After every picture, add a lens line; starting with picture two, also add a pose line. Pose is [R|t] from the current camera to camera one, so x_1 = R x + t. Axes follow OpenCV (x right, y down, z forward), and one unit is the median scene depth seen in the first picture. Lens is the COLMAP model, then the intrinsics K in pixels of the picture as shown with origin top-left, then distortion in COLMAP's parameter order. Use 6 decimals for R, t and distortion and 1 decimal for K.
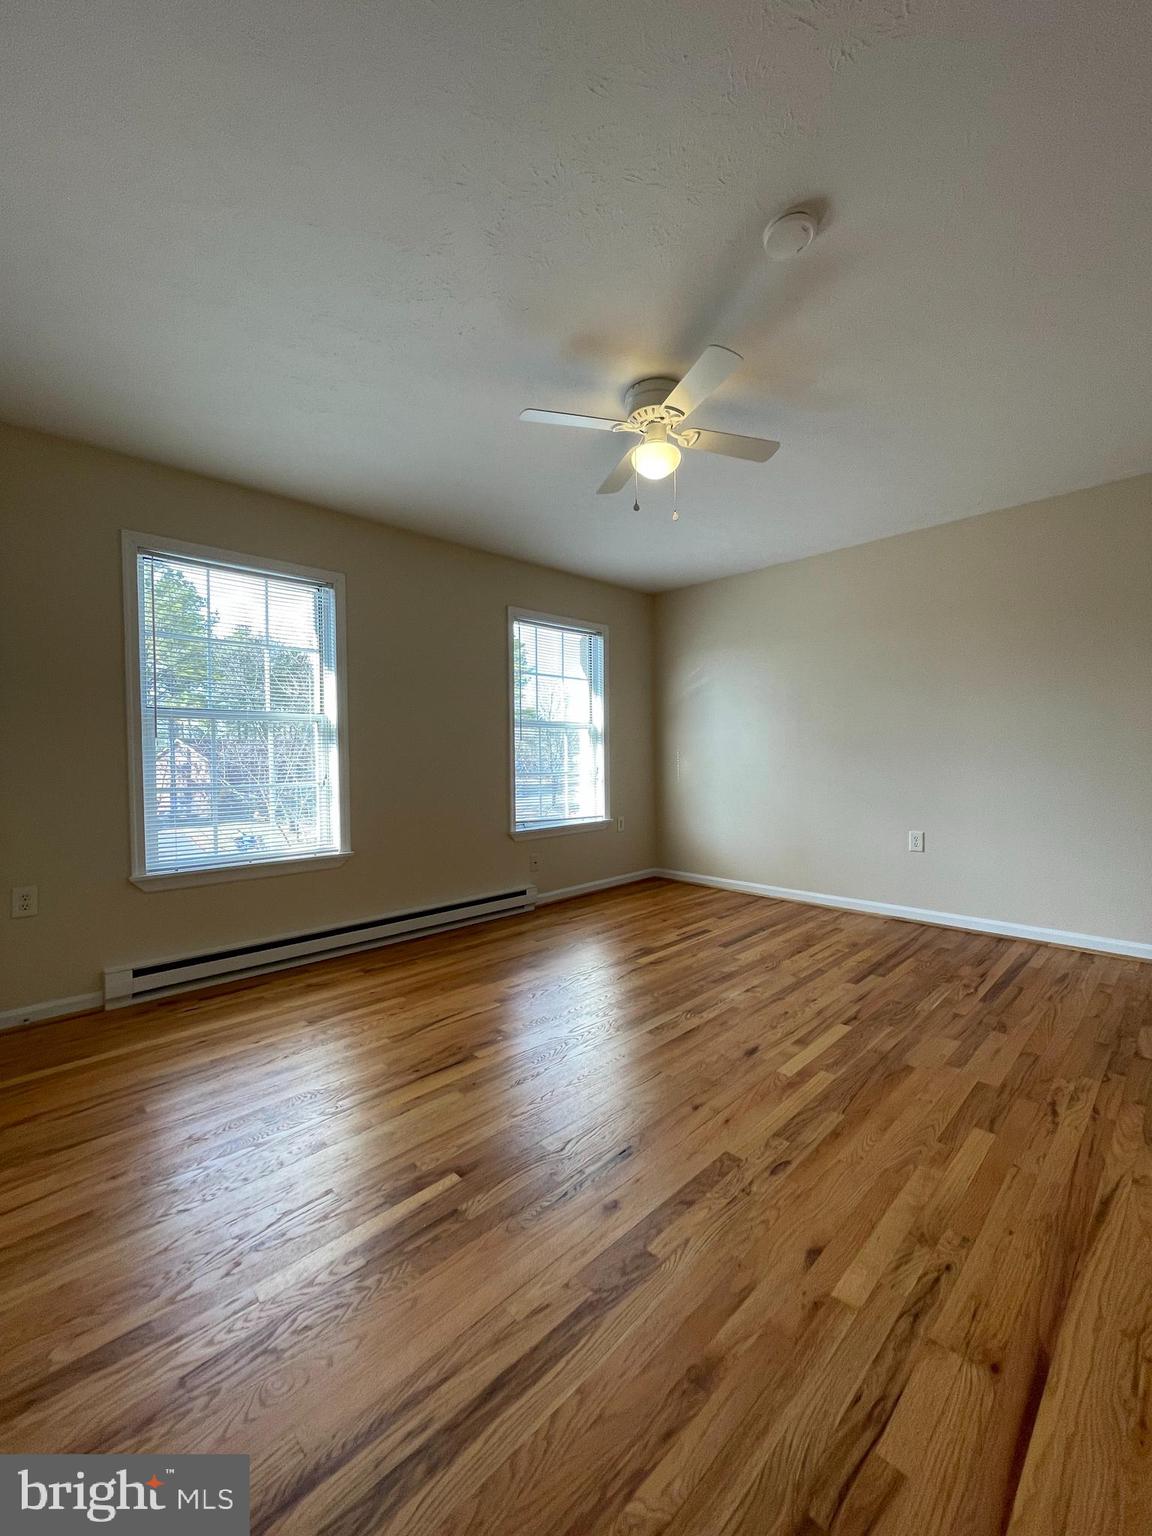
lens RADIAL K [[621.0, 0, 574.2], [0, 621.0, 765.6], [0, 0, 1]] dist [-0.006325, 0.005519]
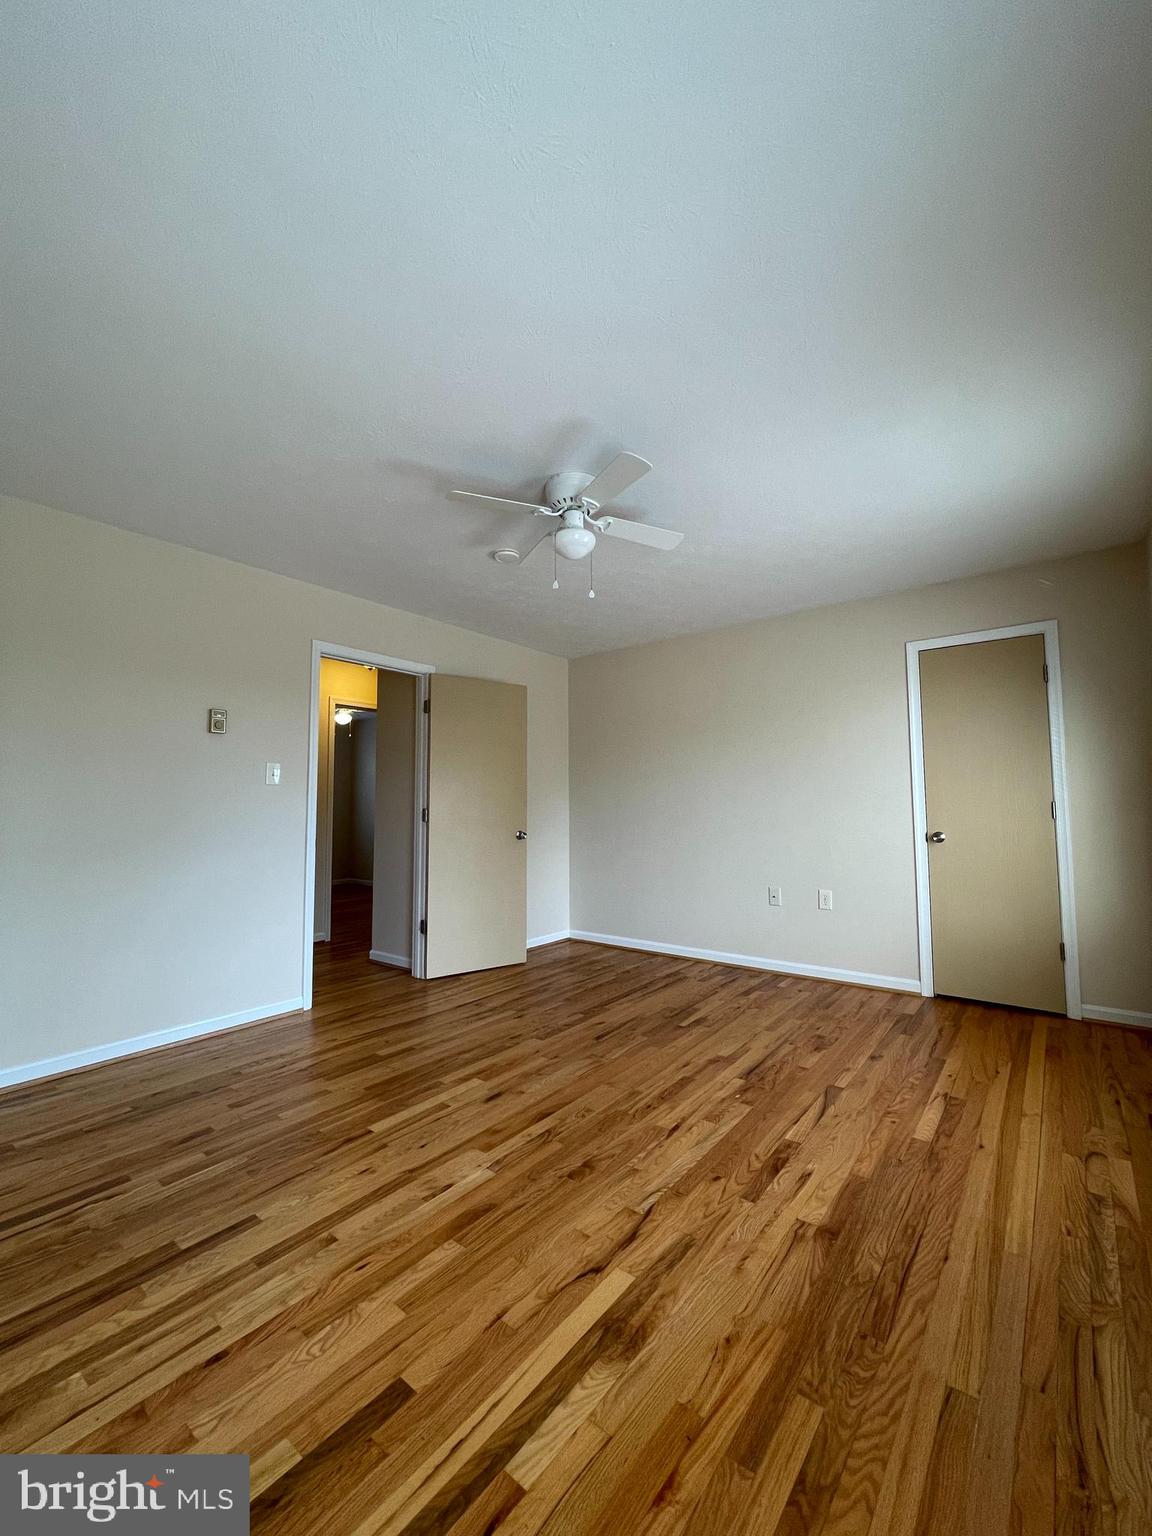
lens RADIAL K [[621.0, 0, 574.2], [0, 621.0, 765.6], [0, 0, 1]] dist [-0.006325, 0.005519]
pose [[-0.991013, 0.010671, -0.133342, 0.224563], [0.017018, 0.998771, -0.046554, -0.043154], [0.132682, -0.048405, -0.989976, 1.643970]]
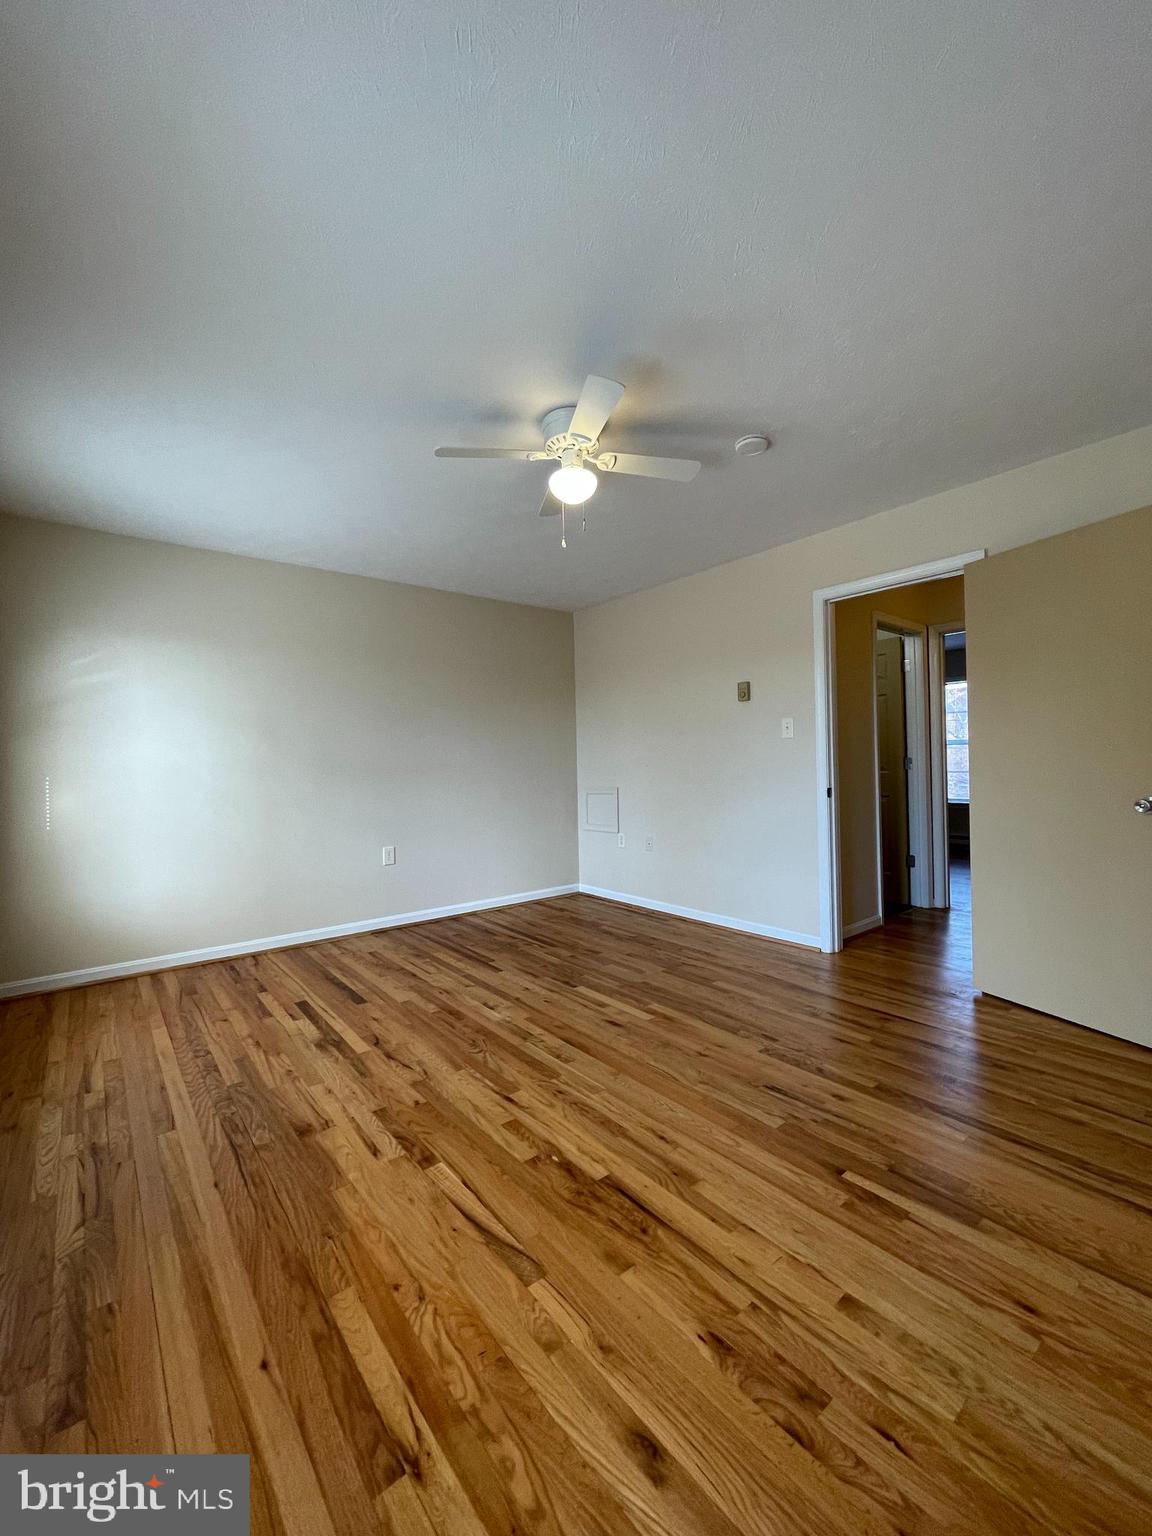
lens RADIAL K [[621.0, 0, 574.2], [0, 621.0, 765.6], [0, 0, 1]] dist [-0.006325, 0.005519]
pose [[0.096774, 0.014013, 0.995208, -0.706341], [0.042016, 0.998952, -0.018151, -0.008639], [-0.994419, 0.043571, 0.096084, 0.735377]]
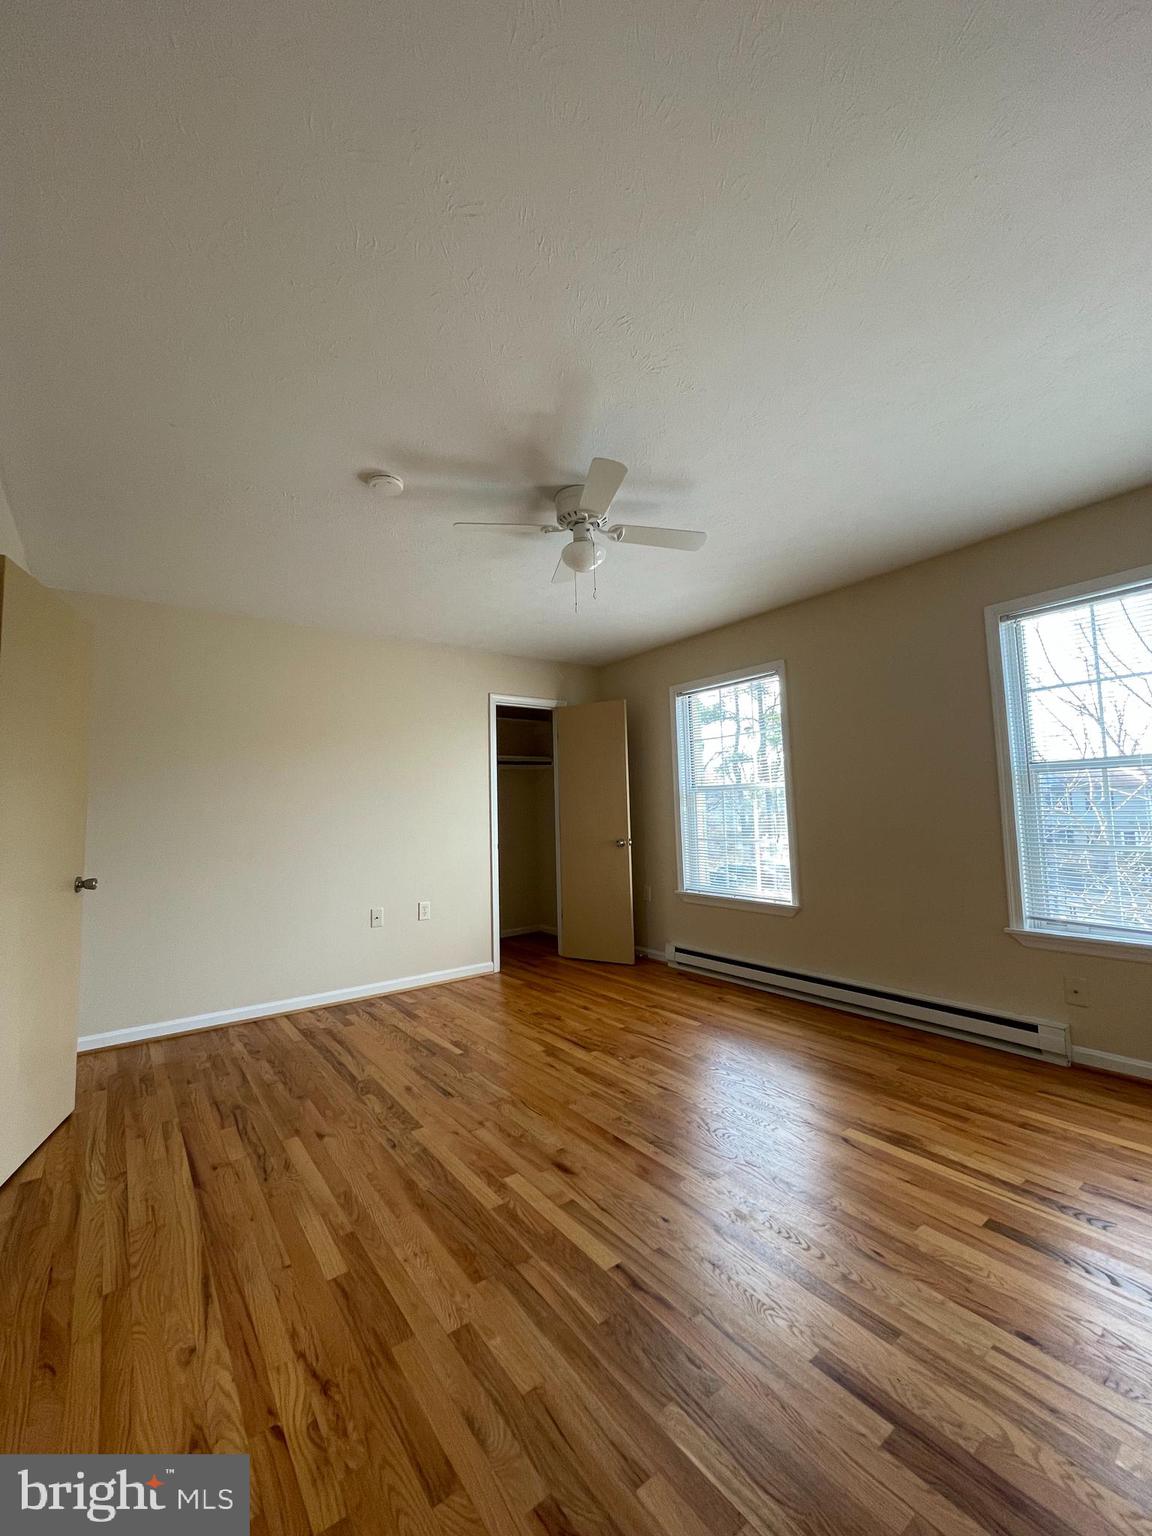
lens RADIAL K [[621.0, 0, 574.2], [0, 621.0, 765.6], [0, 0, 1]] dist [-0.006325, 0.005519]
pose [[-0.132455, -0.065116, -0.989048, 0.943871], [0.009769, 0.997706, -0.066995, -0.045534], [0.991141, -0.018536, -0.131515, 0.896548]]
